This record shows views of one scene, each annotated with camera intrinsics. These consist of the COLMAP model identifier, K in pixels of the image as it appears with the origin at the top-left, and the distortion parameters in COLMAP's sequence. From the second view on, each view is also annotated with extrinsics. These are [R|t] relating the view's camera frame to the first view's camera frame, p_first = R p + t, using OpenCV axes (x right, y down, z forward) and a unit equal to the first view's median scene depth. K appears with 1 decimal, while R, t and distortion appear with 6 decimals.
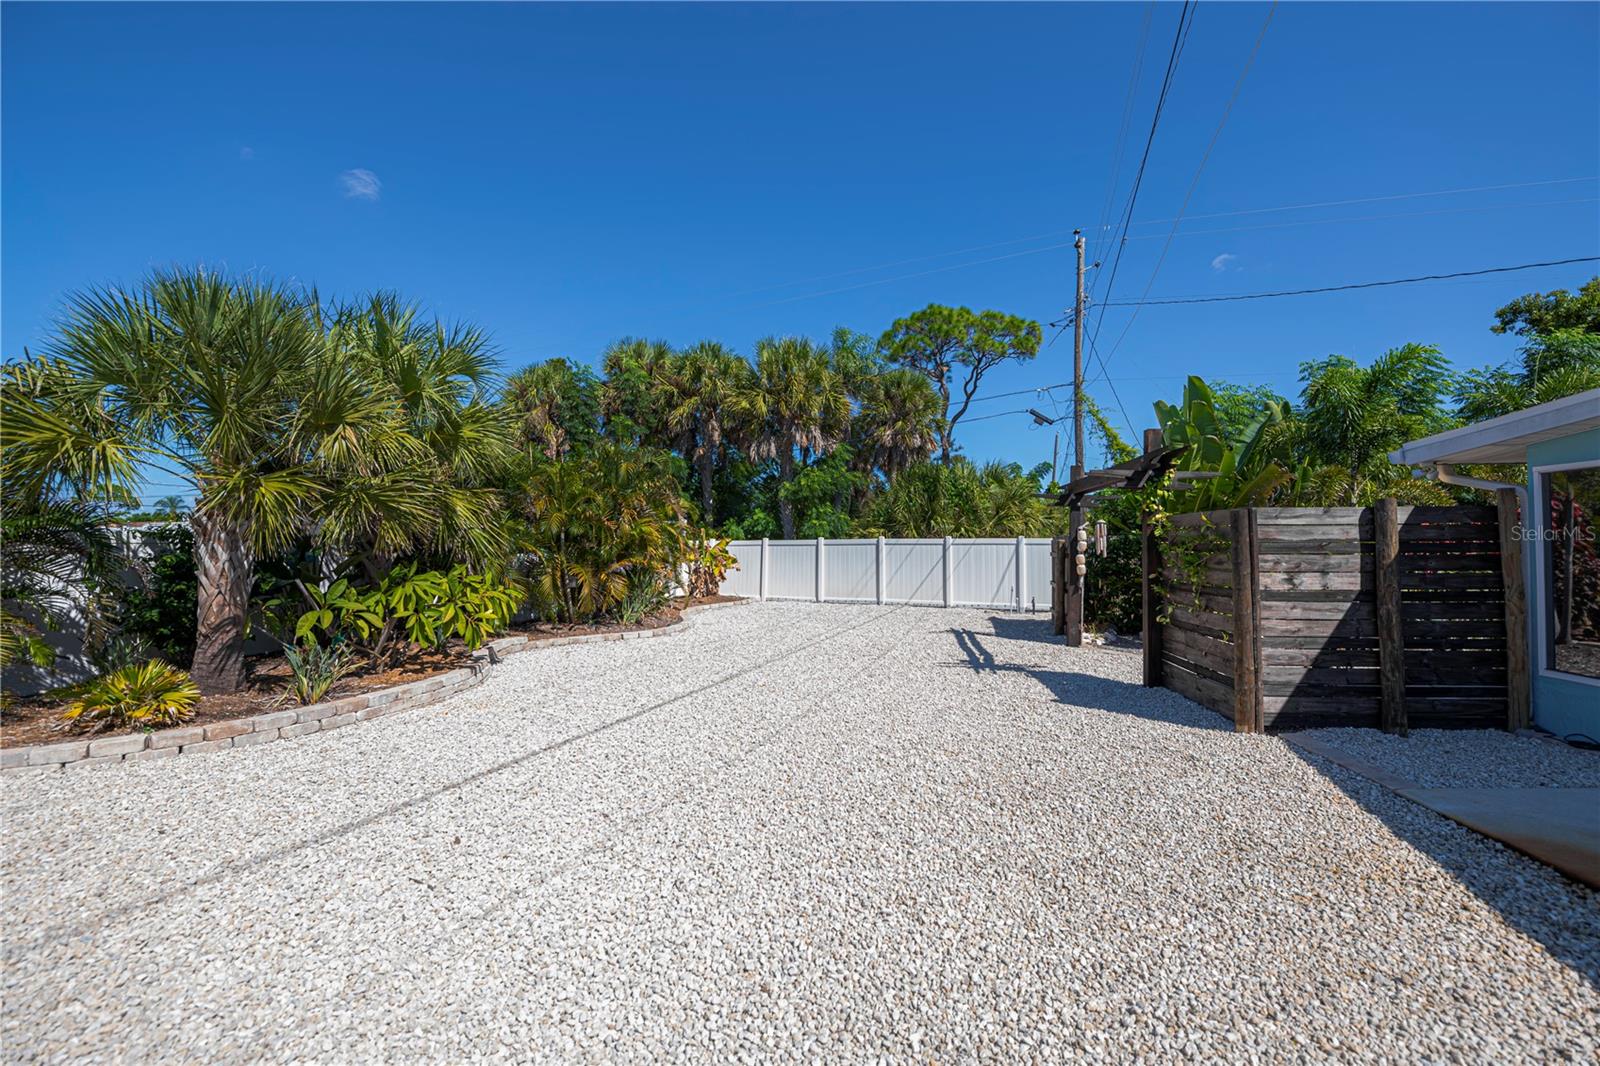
lens RADIAL K [[632.1, 0, 802.7], [0, 632.1, 528.5], [0, 0, 1]] dist [0.001265, -0.003283]
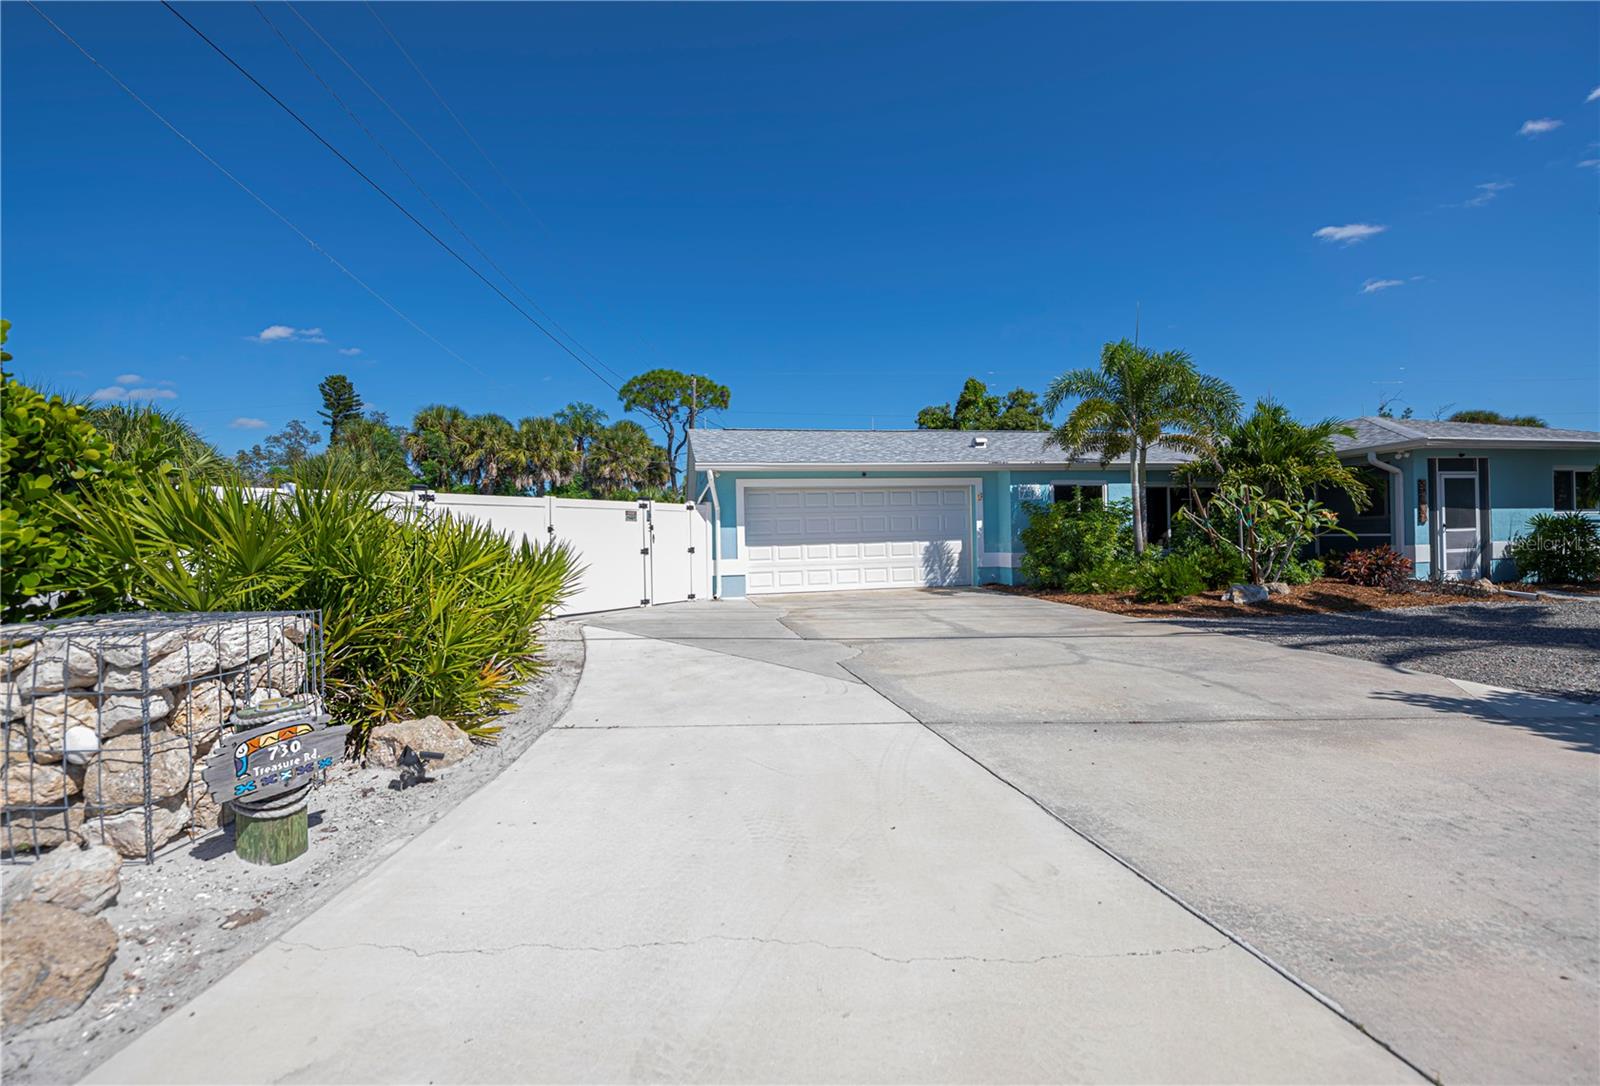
lens RADIAL K [[649.3, 0, 799.2], [0, 649.3, 536.7], [0, 0, 1]] dist [-0.000928, -0.006616]
pose [[0.955801, -0.020048, 0.293330, 0.116191], [0.013670, 0.999624, 0.023778, -0.006798], [-0.293697, -0.018717, 0.955715, -0.815649]]
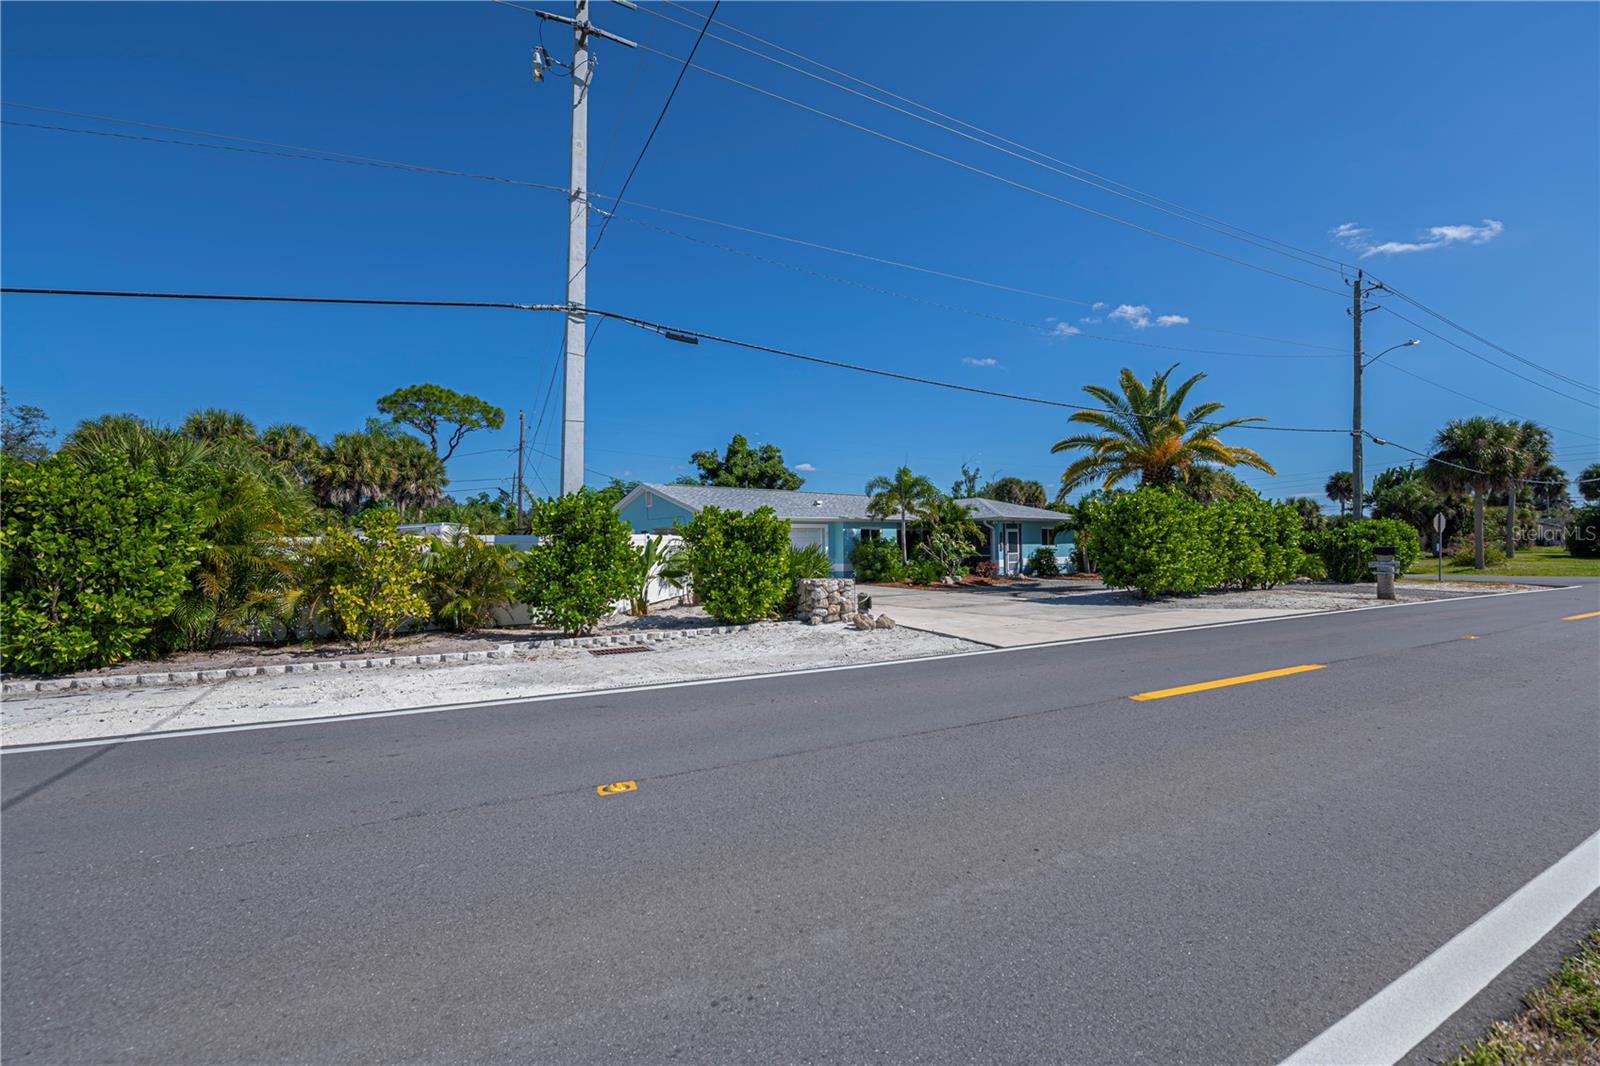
lens RADIAL K [[644.4, 0, 810.7], [0, 644.4, 516.7], [0, 0, 1]] dist [-0.001083, -0.000648]
pose [[0.688597, 0.023650, 0.724759, -0.407373], [-0.007897, 0.999653, -0.025118, -0.030015], [-0.725101, 0.011573, 0.688545, -1.055642]]
